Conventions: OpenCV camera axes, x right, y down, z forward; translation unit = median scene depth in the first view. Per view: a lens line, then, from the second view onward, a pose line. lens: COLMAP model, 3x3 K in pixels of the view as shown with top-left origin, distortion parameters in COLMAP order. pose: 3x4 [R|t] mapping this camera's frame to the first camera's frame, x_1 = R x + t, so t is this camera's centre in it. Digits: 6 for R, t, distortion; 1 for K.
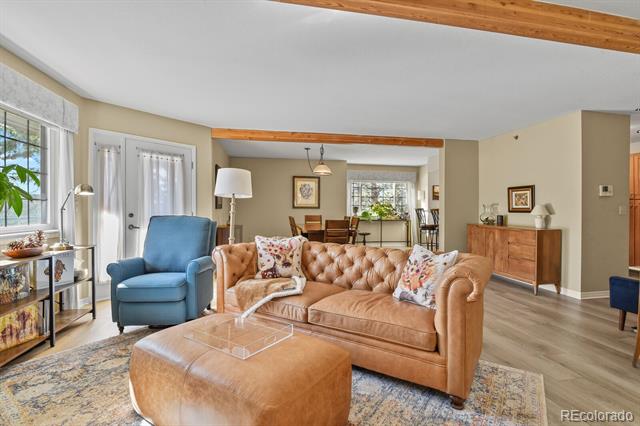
lens RADIAL K [[311.4, 0, 321.8], [0, 311.4, 209.9], [0, 0, 1]] dist [-0.000365, -0.007142]
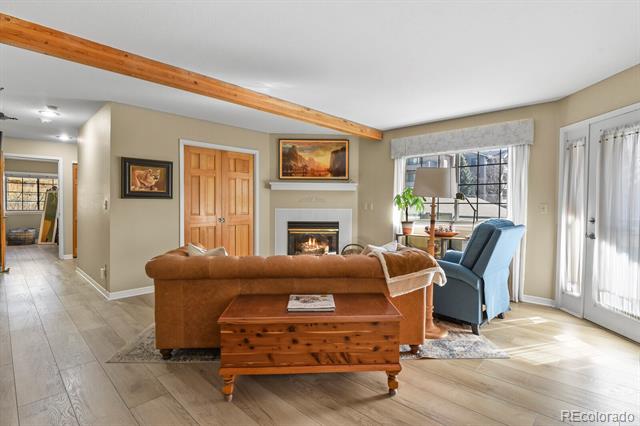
lens RADIAL K [[311.4, 0, 321.8], [0, 311.4, 209.9], [0, 0, 1]] dist [-0.000365, -0.007142]
pose [[-0.805518, 0.004964, -0.592551, 0.313051], [-0.008026, 0.999782, 0.019286, -0.015384], [0.592517, 0.020291, -0.805302, 0.969825]]
